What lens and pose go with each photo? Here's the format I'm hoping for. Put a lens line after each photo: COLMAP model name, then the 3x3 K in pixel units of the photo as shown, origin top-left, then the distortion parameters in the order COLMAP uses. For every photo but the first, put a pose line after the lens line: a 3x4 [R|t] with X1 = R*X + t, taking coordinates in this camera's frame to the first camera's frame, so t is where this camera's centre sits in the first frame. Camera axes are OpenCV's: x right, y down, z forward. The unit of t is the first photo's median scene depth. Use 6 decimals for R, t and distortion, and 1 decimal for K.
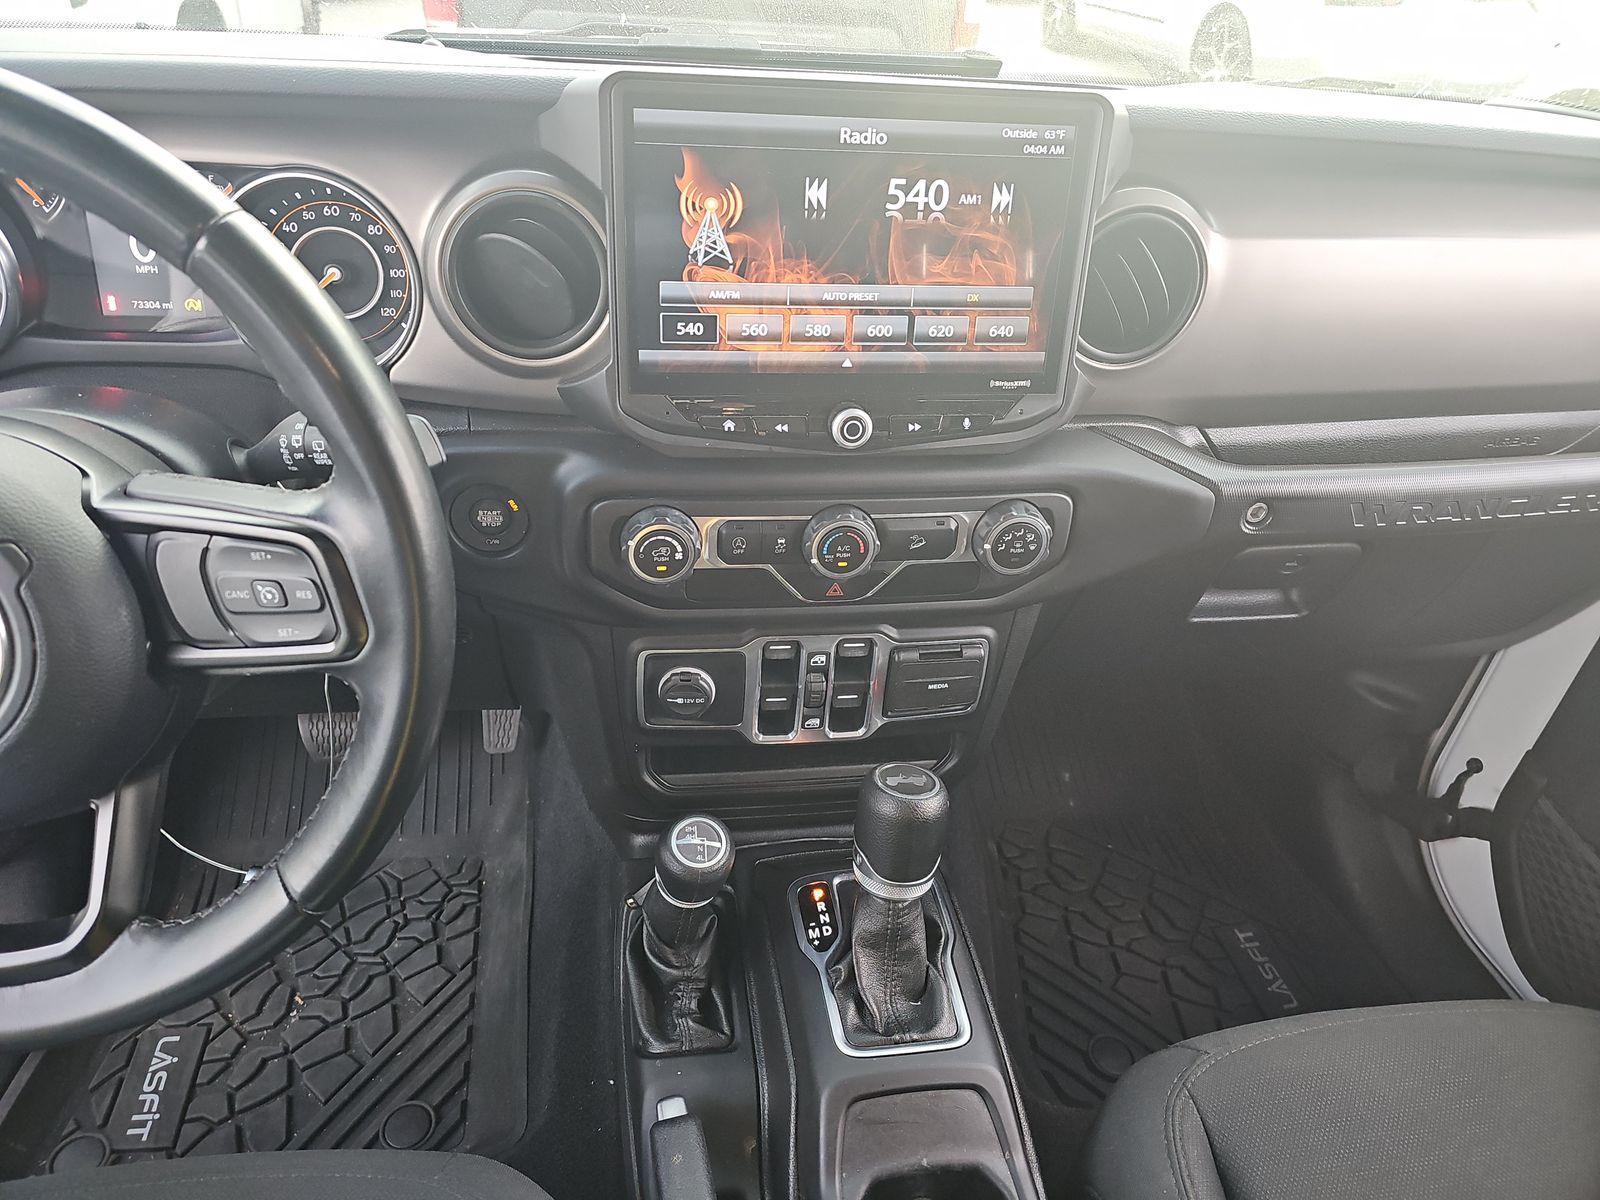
lens RADIAL K [[1060.6, 0, 747.7], [0, 1060.6, 555.1], [0, 0, 1]] dist [0.043783, -0.040573]
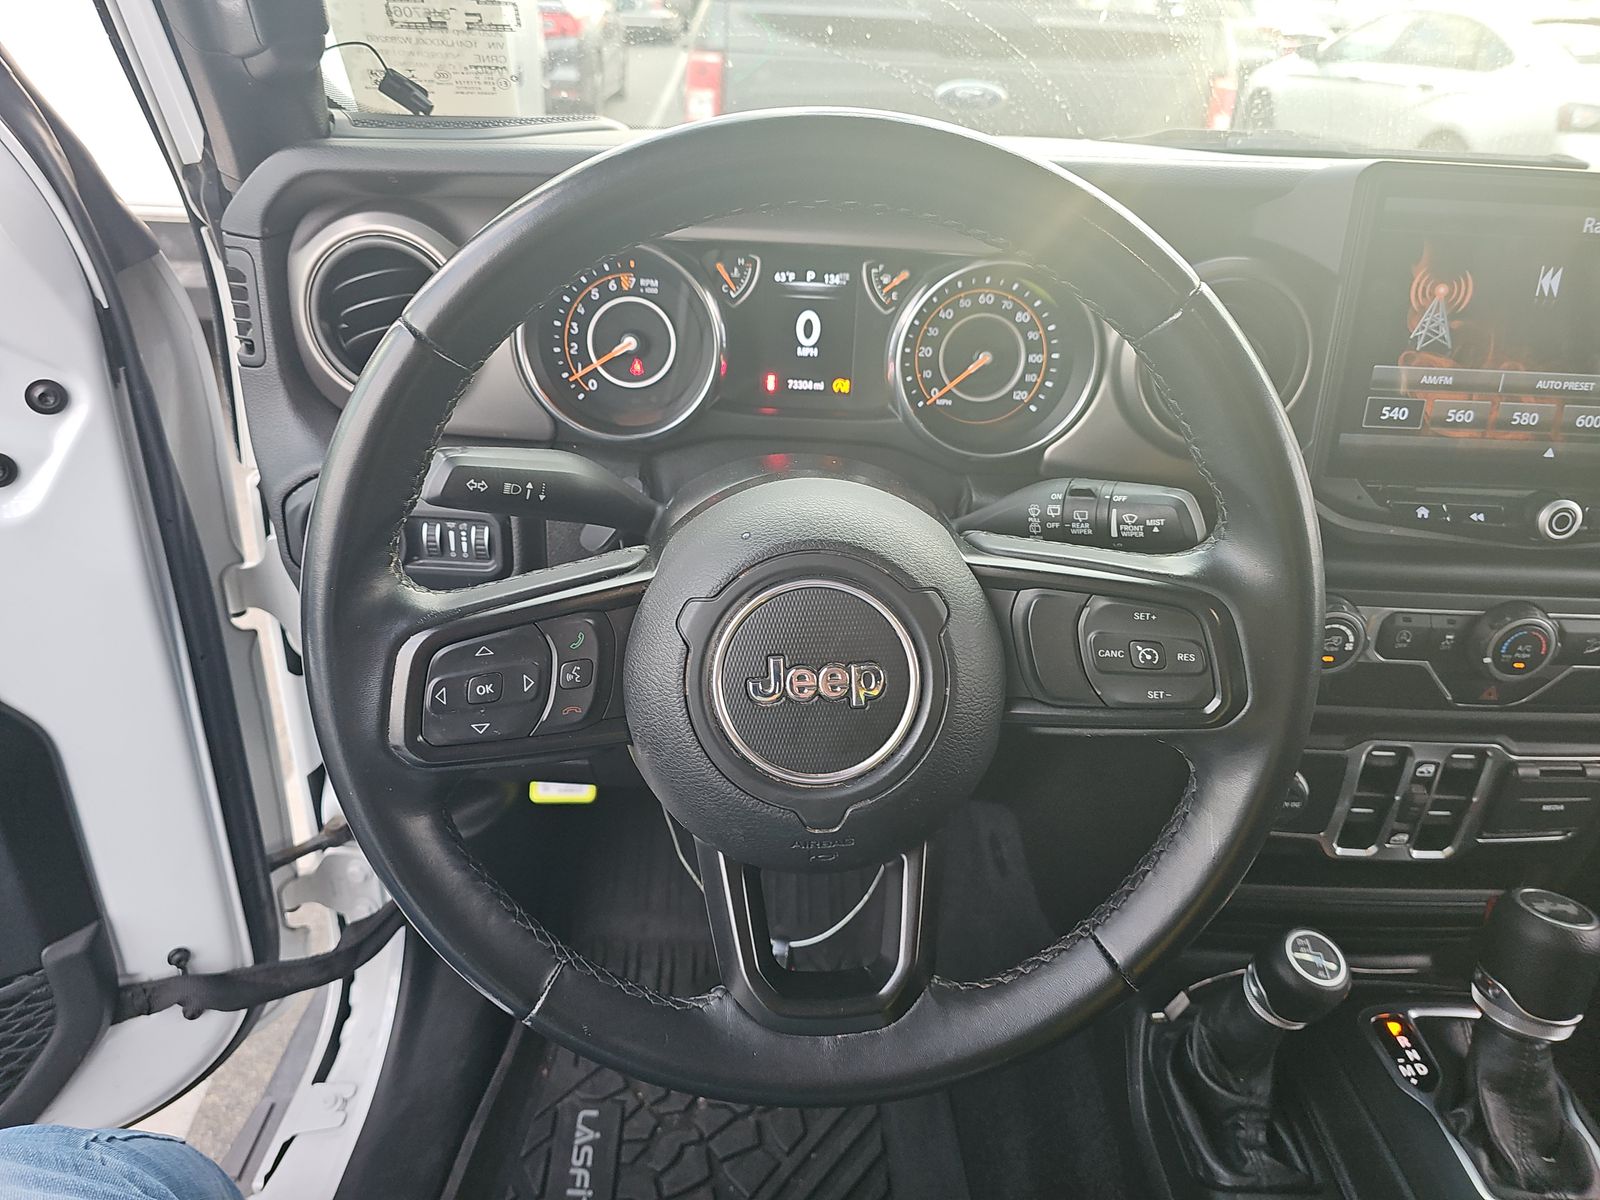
lens RADIAL K [[1060.6, 0, 742.1], [0, 1060.6, 561.6], [0, 0, 1]] dist [0.043783, -0.040573]
pose [[0.990989, 0.042003, -0.127188, -0.429839], [-0.054326, 0.993992, -0.095023, 0.040249], [0.122432, 0.101076, 0.987317, -0.028112]]
